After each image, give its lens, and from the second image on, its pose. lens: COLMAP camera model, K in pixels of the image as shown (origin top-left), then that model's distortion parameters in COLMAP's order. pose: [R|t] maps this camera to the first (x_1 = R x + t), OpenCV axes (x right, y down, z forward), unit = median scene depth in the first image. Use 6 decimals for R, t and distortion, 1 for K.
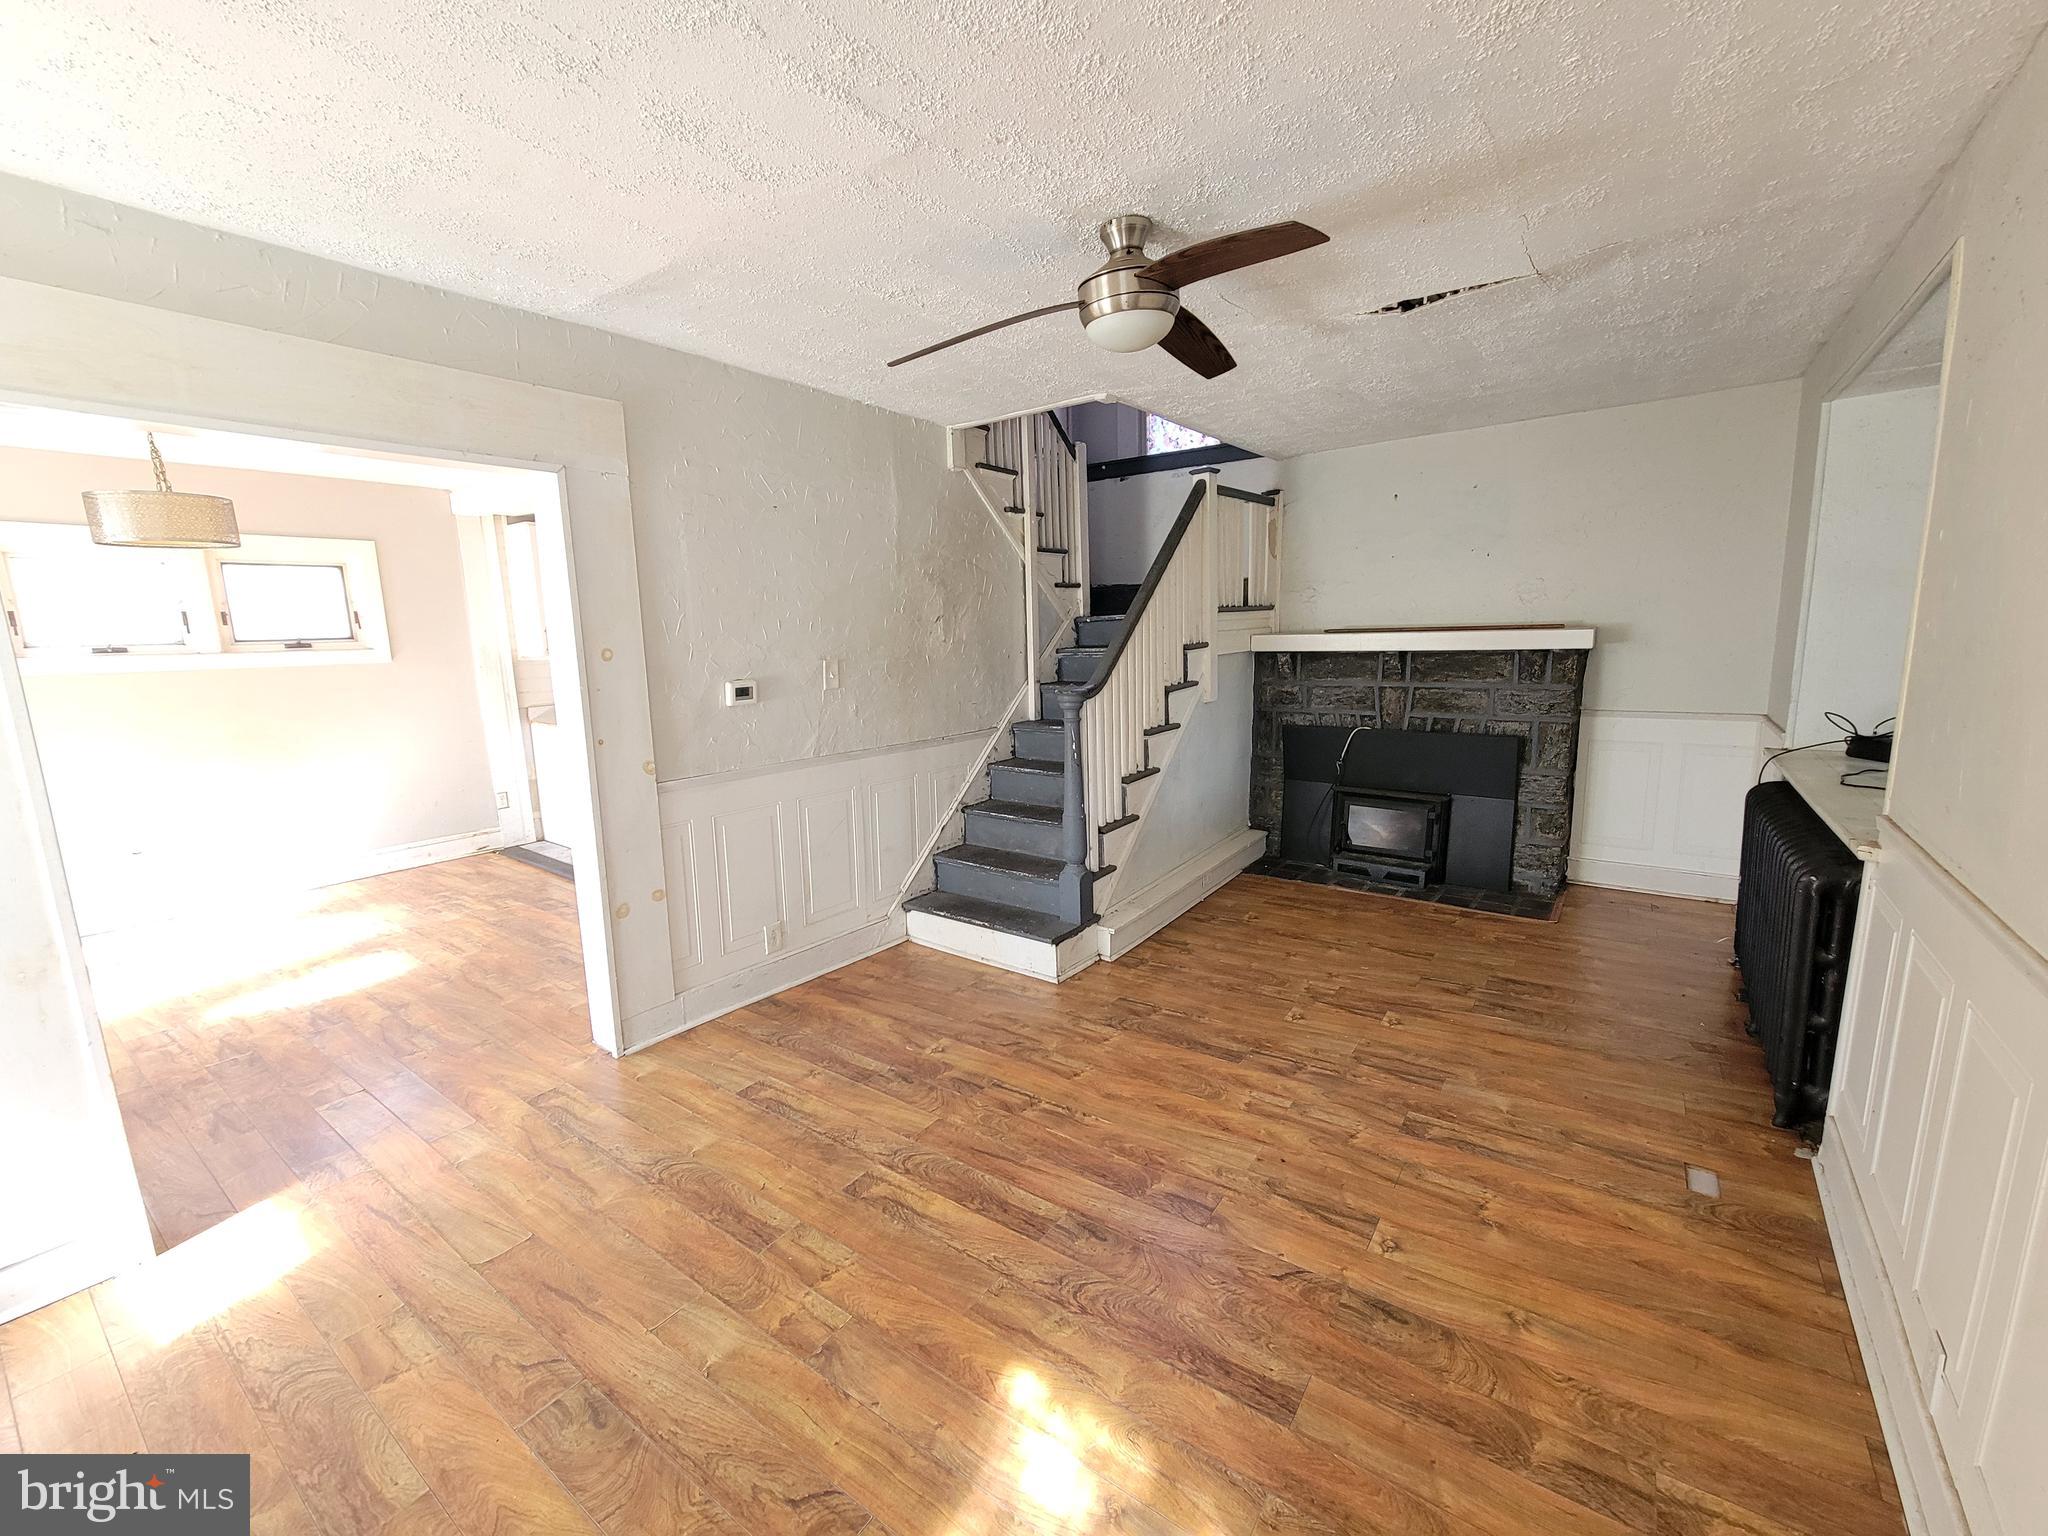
lens RADIAL K [[831.9, 0, 1017.9], [0, 831.9, 766.1], [0, 0, 1]] dist [-0.000419, -0.000426]
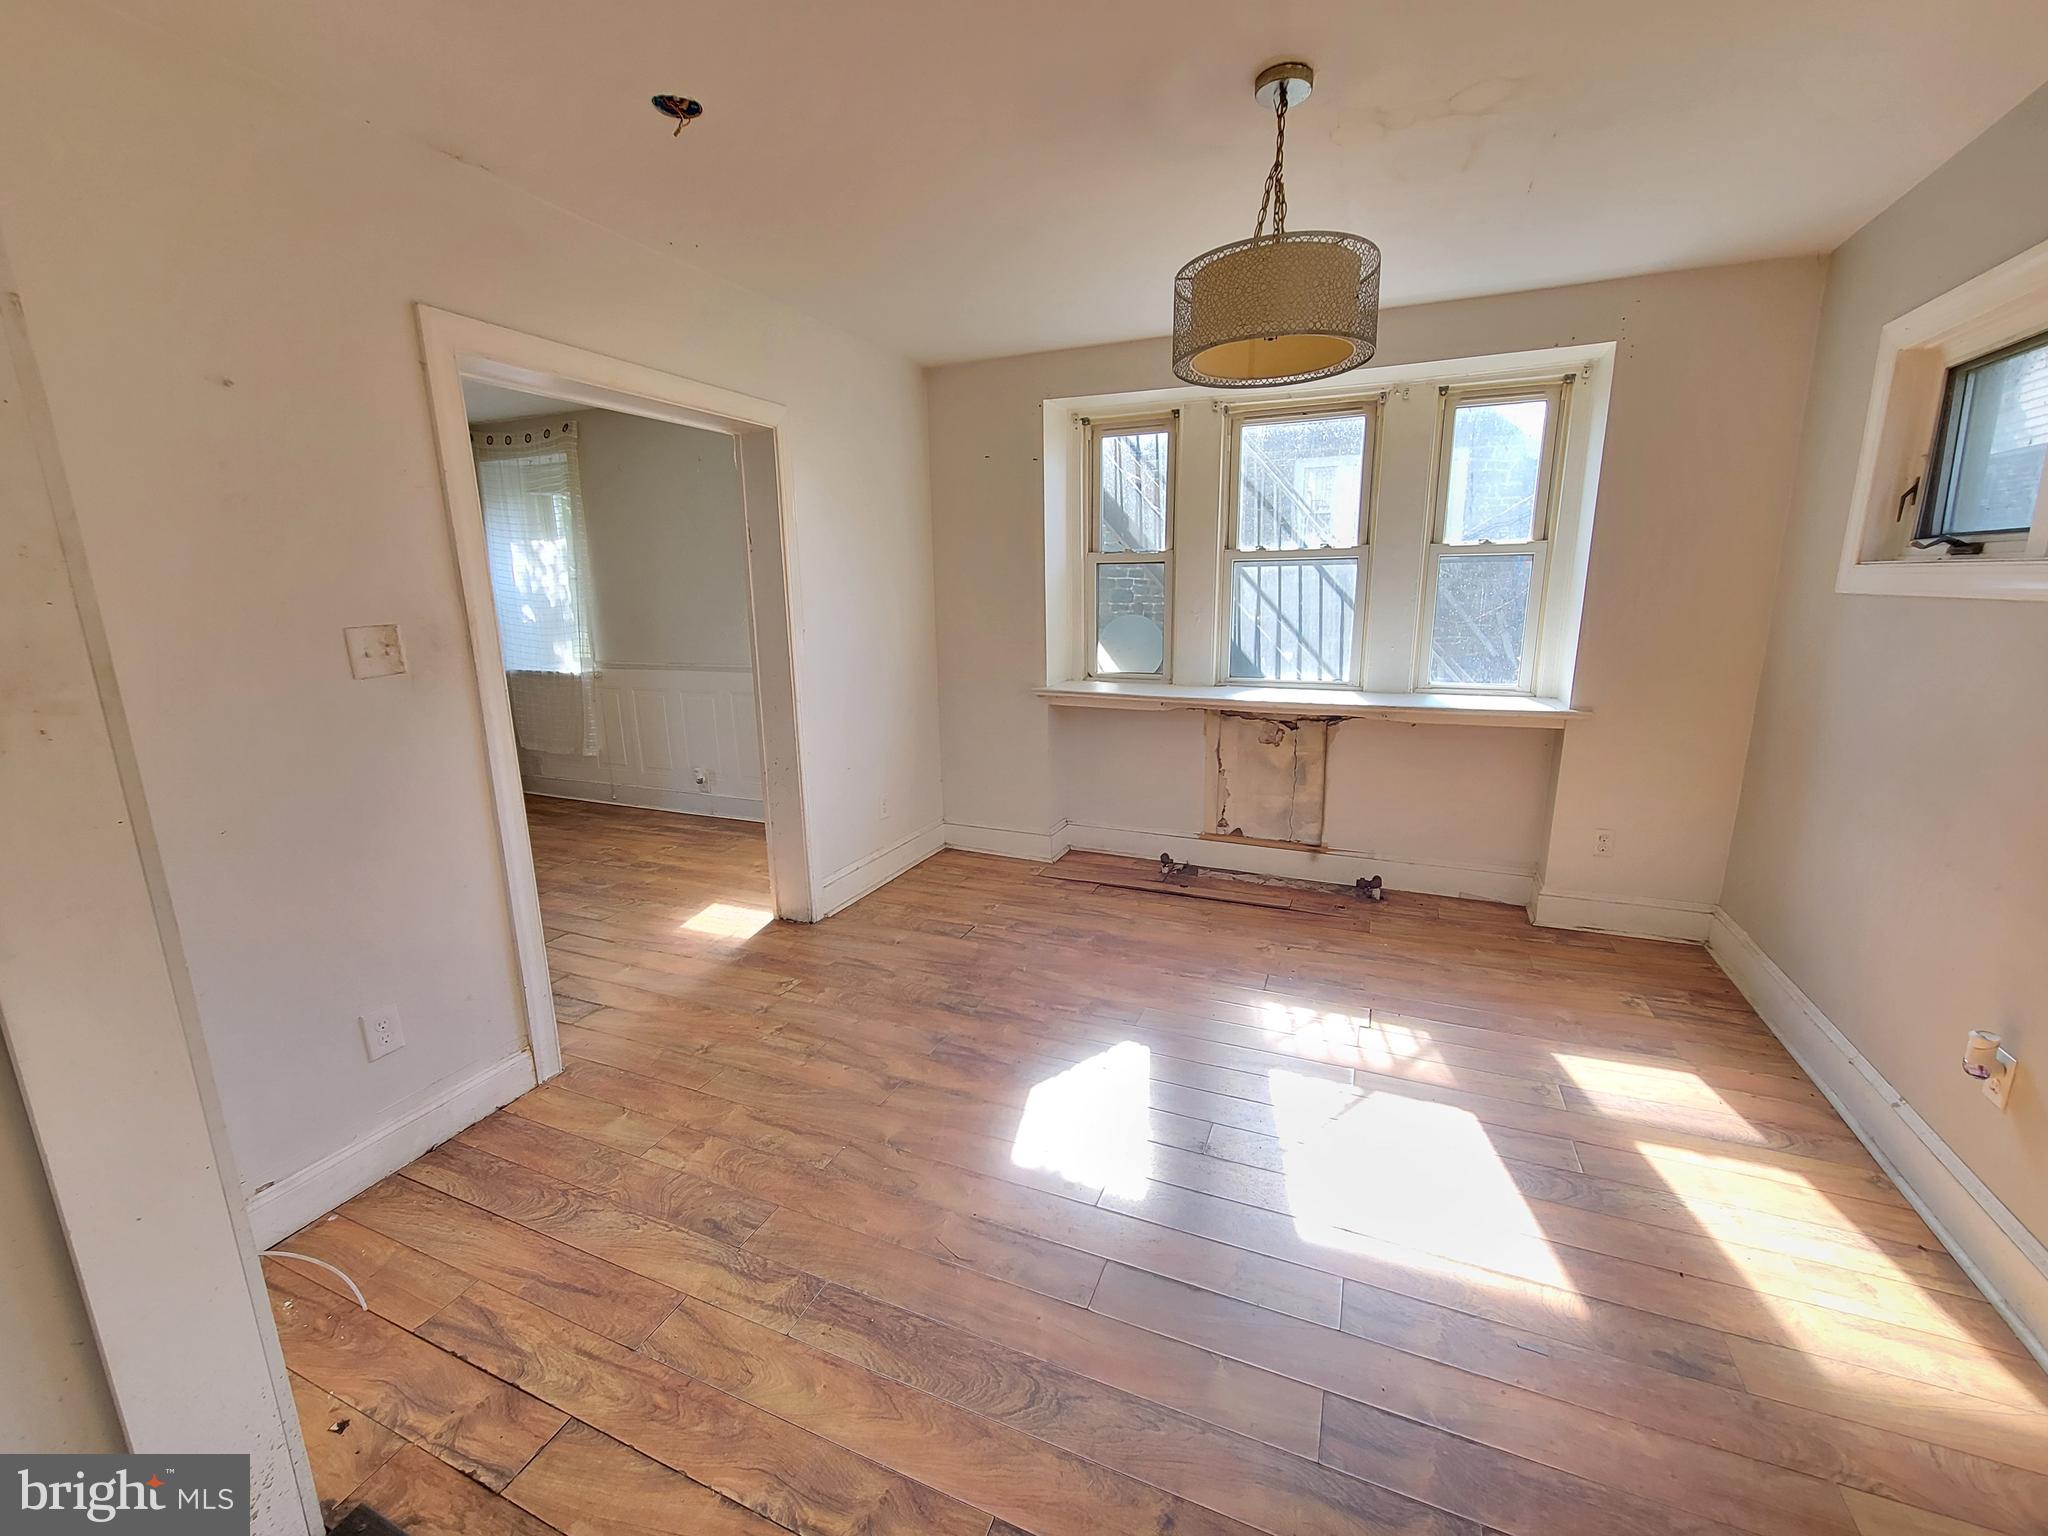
lens RADIAL K [[831.9, 0, 1017.9], [0, 831.9, 766.1], [0, 0, 1]] dist [-0.000419, -0.000426]
pose [[-0.974555, 0.083795, -0.207896, -0.748651], [-0.000861, 0.926088, 0.377307, -0.236421], [0.224146, 0.367886, -0.902451, 1.616593]]
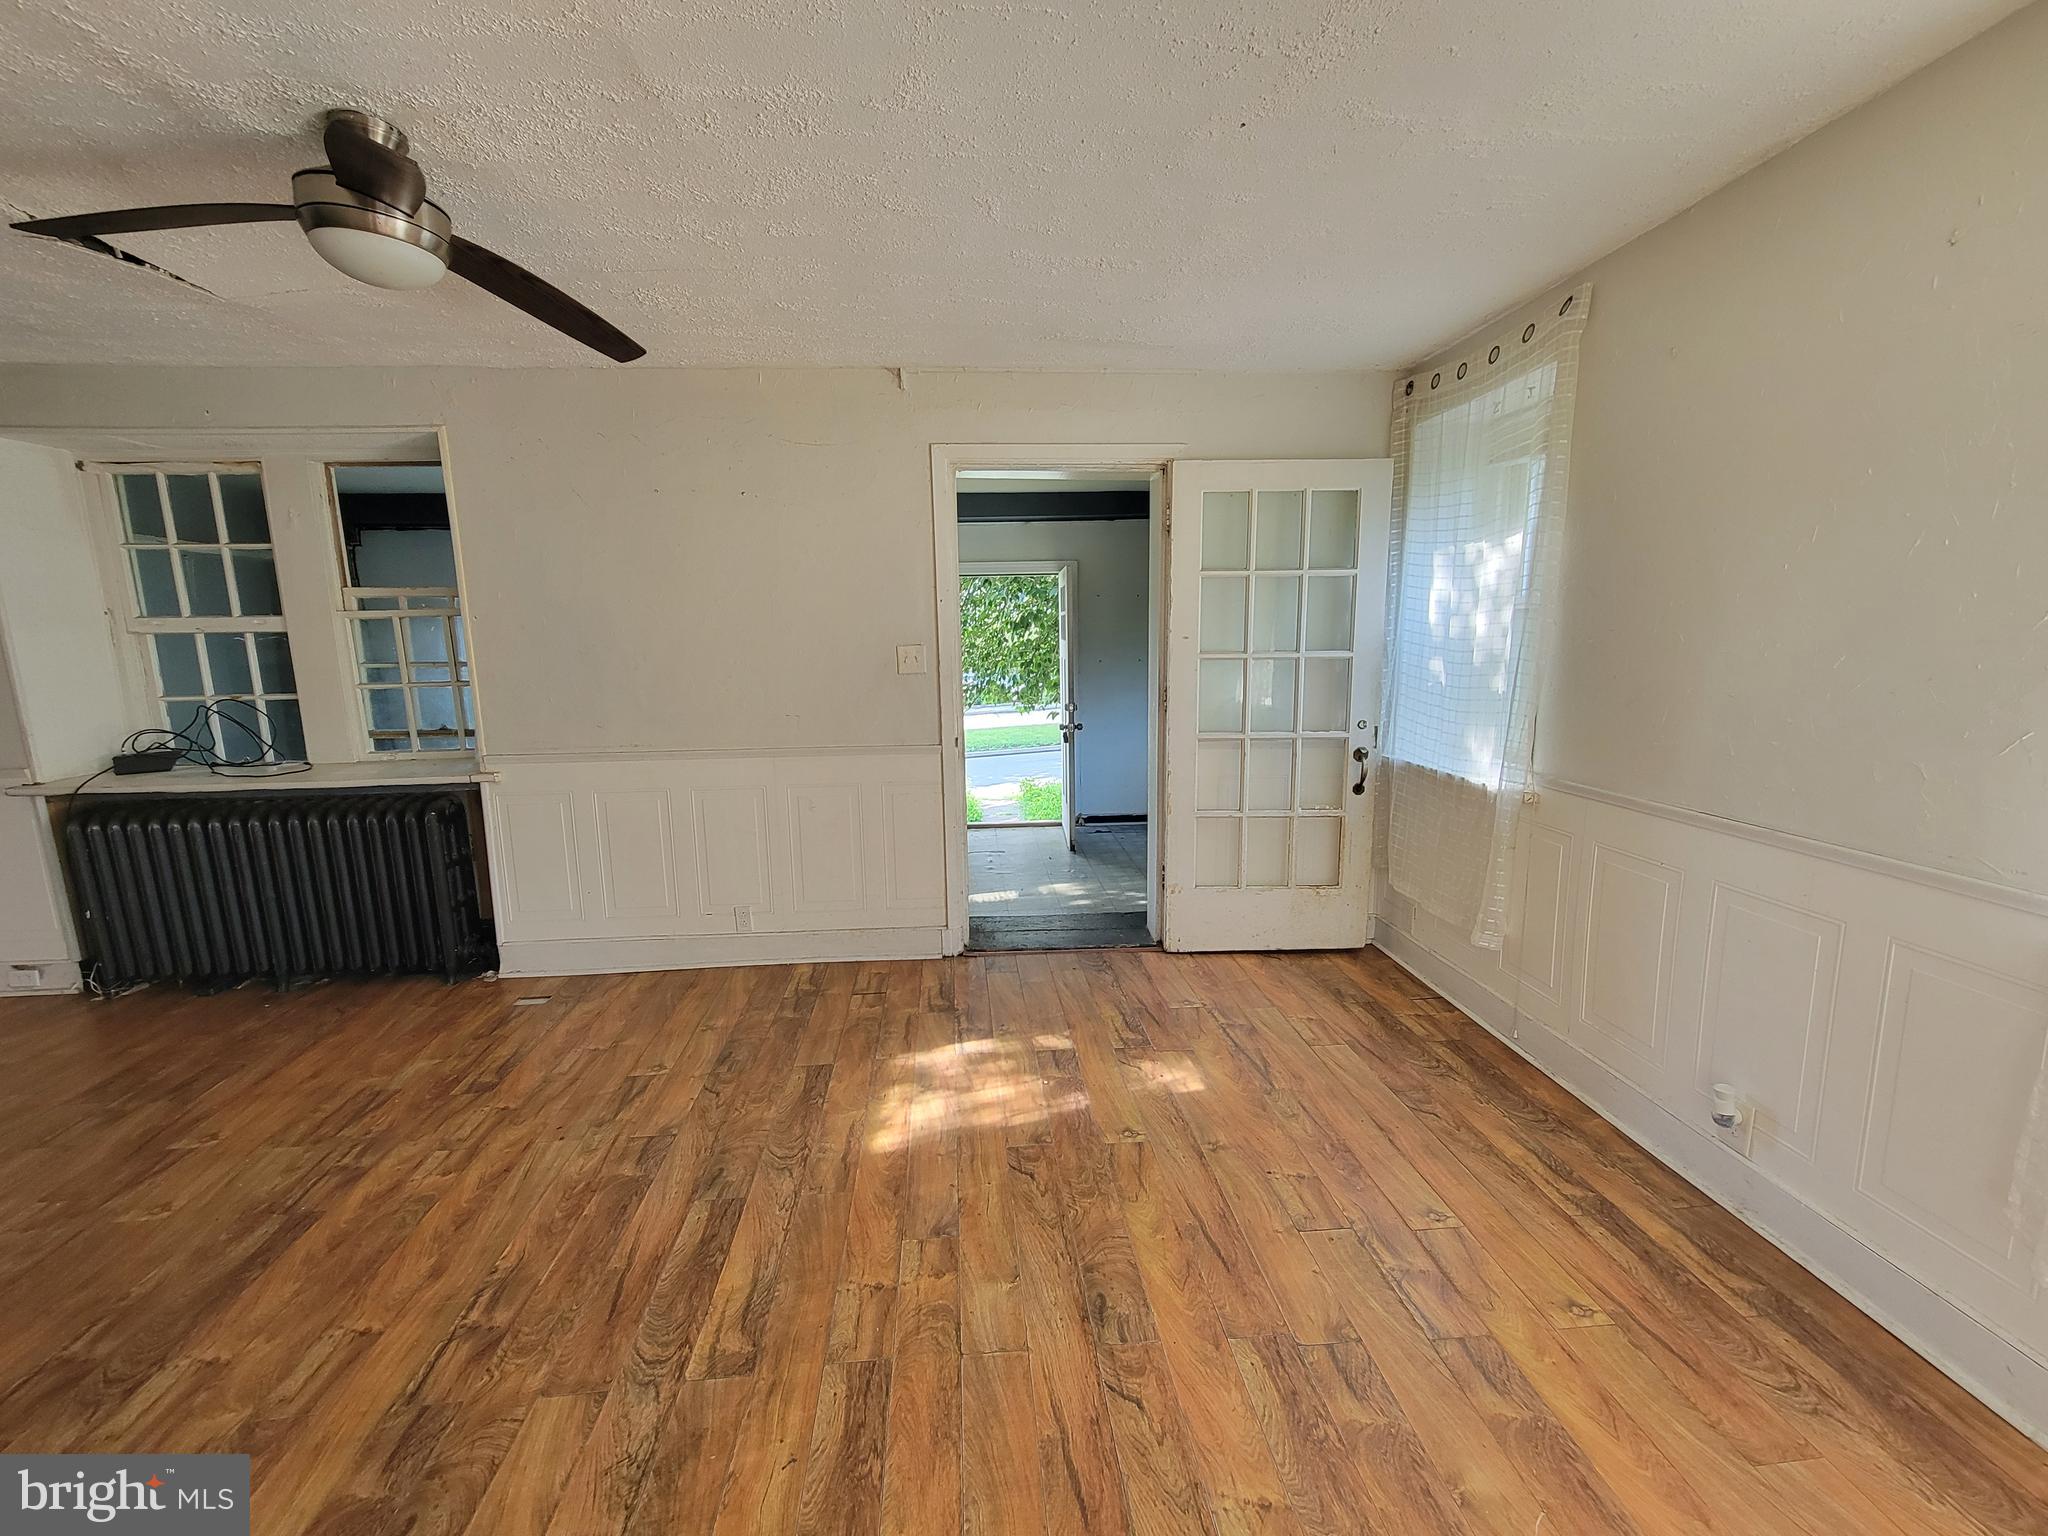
lens RADIAL K [[831.9, 0, 1017.9], [0, 831.9, 766.1], [0, 0, 1]] dist [-0.000419, -0.000426]
pose [[-0.643792, -0.088757, 0.760036, -0.595008], [0.159859, 0.955733, 0.247020, -0.102860], [-0.748316, 0.280528, -0.601105, 0.756373]]
